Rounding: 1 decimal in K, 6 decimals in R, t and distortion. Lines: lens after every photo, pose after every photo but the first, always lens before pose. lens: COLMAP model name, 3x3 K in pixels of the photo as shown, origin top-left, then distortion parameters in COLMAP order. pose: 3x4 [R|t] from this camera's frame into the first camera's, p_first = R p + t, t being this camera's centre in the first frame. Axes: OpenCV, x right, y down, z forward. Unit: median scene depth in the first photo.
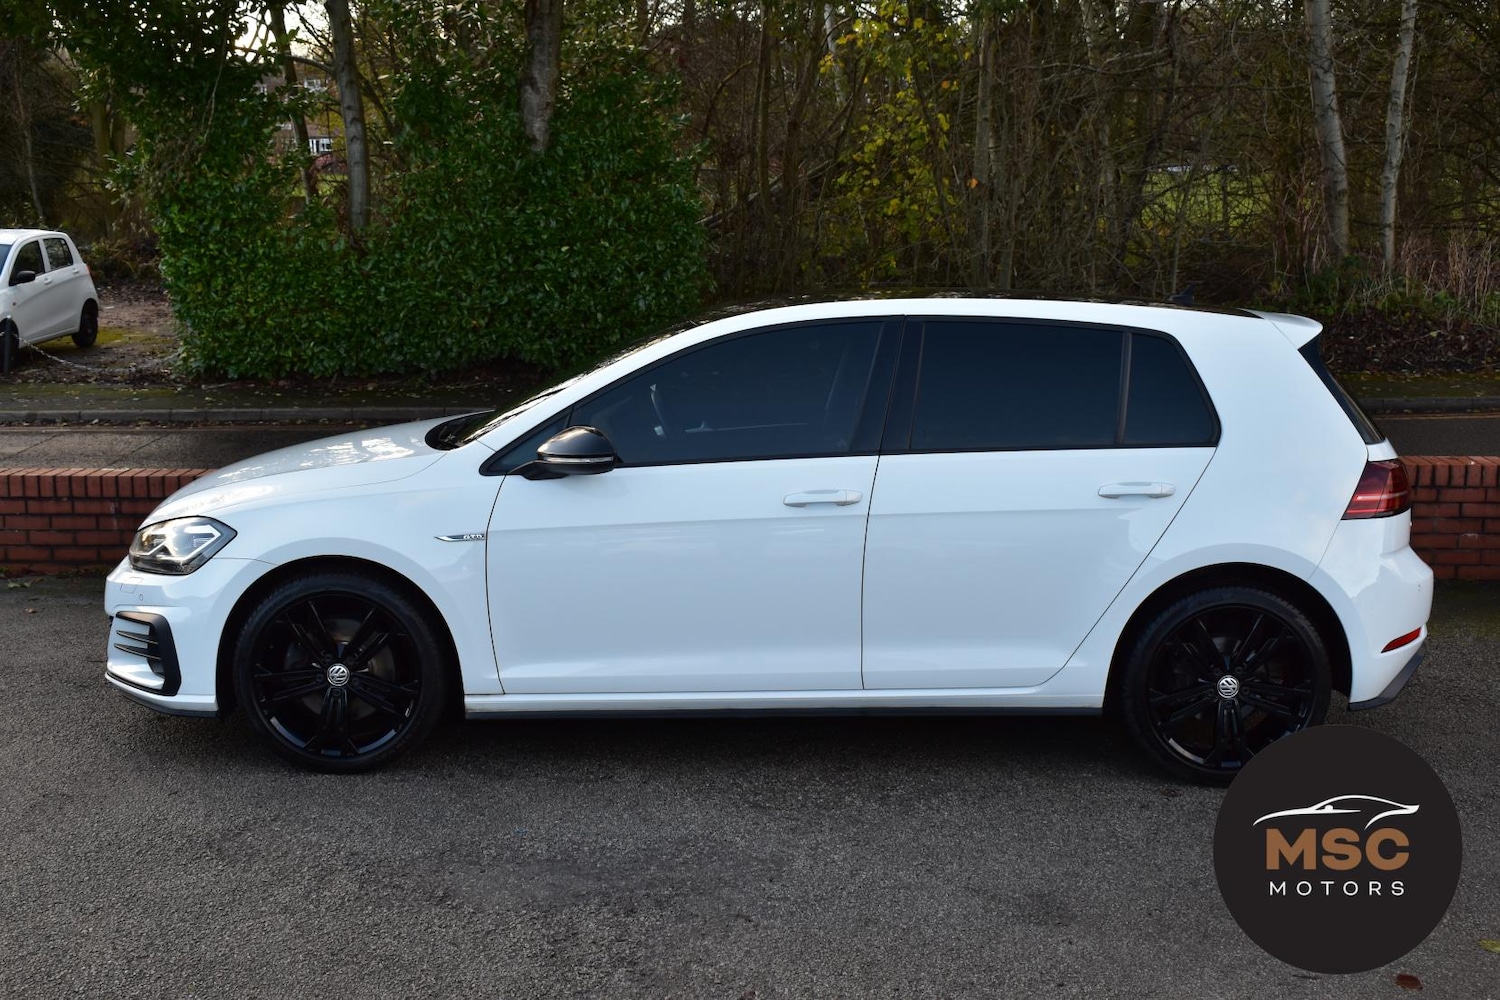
lens RADIAL K [[1808.7, 0, 750.0], [0, 1808.7, 500.0], [0, 0, 1]] dist [-0.062155, 0.022345]
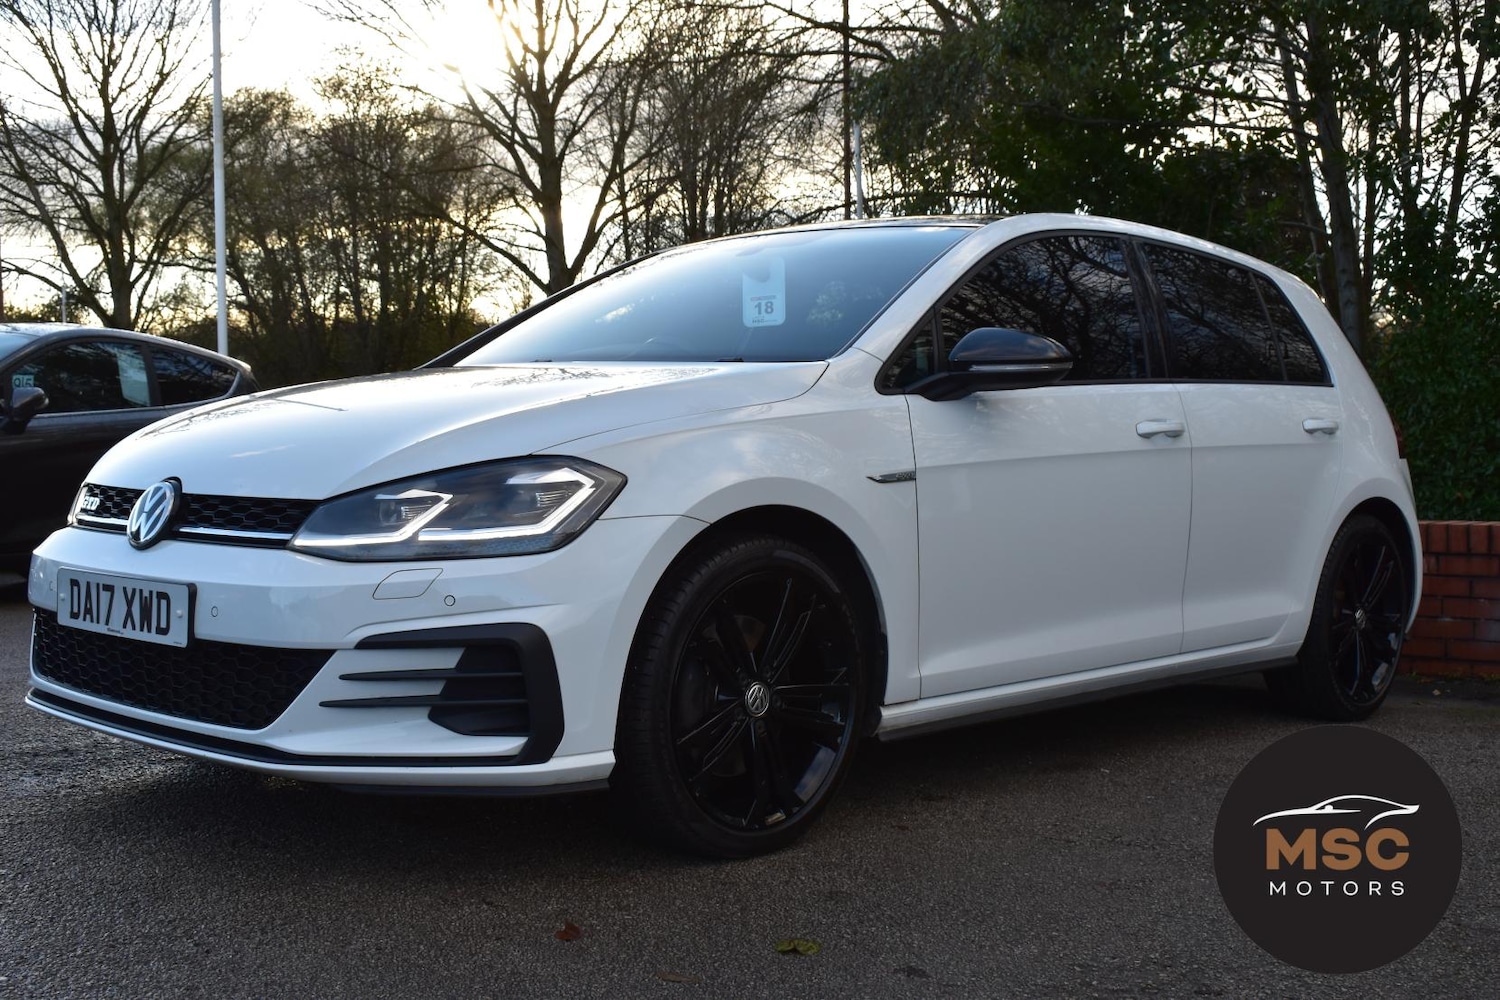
lens RADIAL K [[1808.7, 0, 750.0], [0, 1808.7, 500.0], [0, 0, 1]] dist [-0.062155, 0.022345]
pose [[0.735474, 0.013886, -0.677411, 0.197753], [-0.112136, 0.988497, -0.101485, 0.036074], [0.668210, 0.150602, 0.728571, 0.109126]]
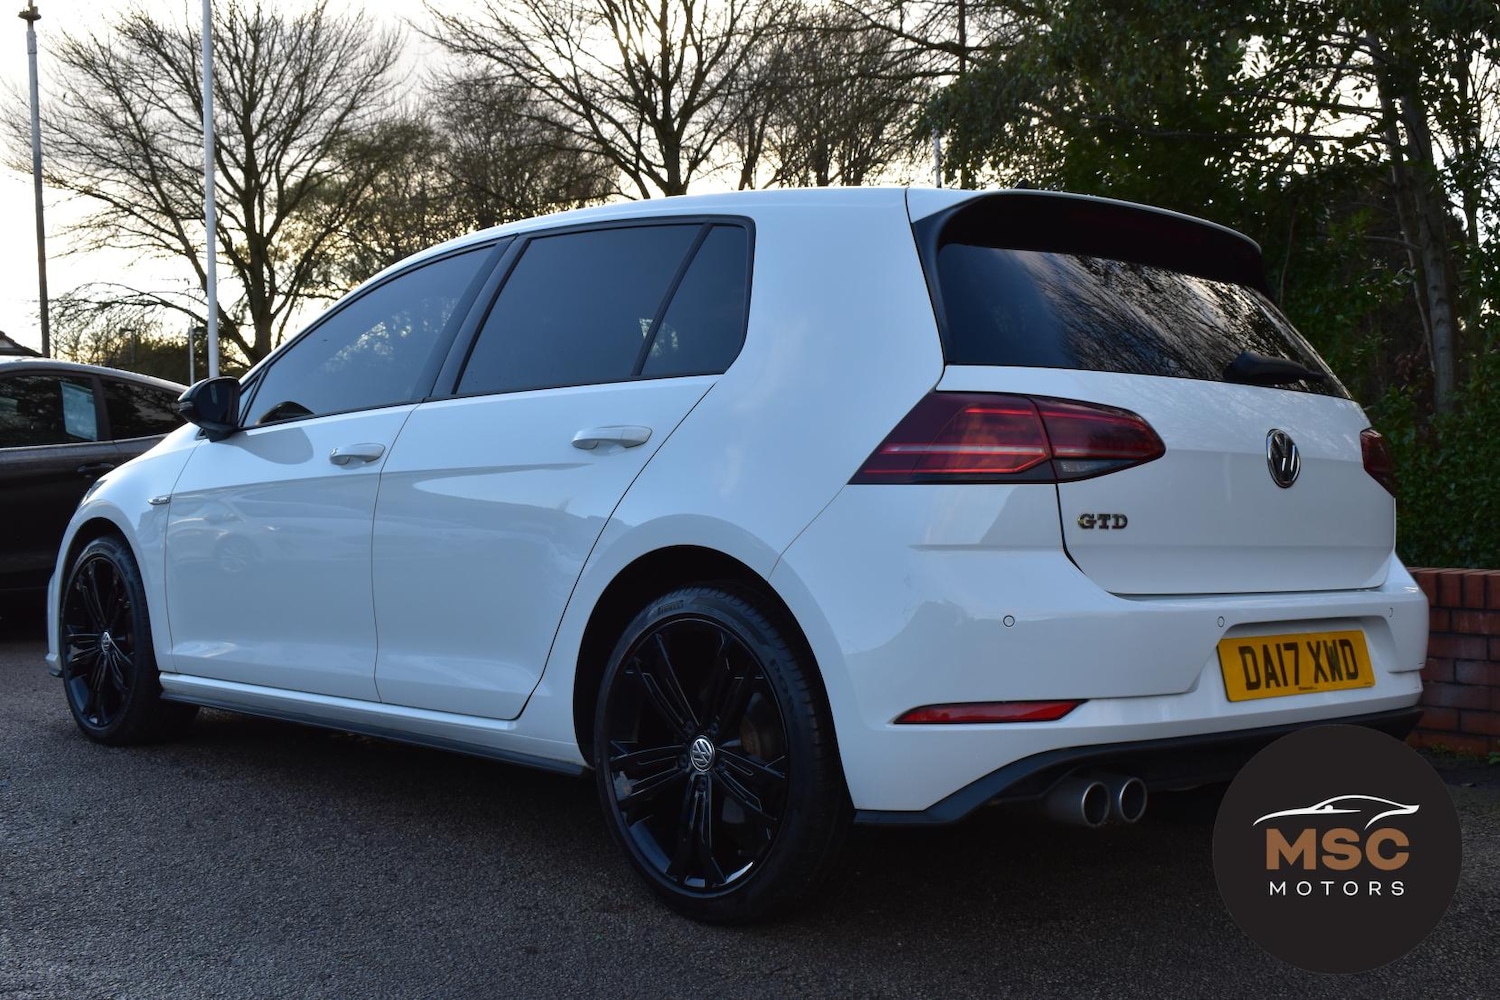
lens RADIAL K [[1808.7, 0, 750.0], [0, 1808.7, 500.0], [0, 0, 1]] dist [-0.062155, 0.022345]
pose [[0.674546, 0.002117, -0.738230, 0.212468], [-0.118993, 0.987232, -0.105897, 0.023536], [0.728579, 0.159277, 0.666185, 0.168973]]
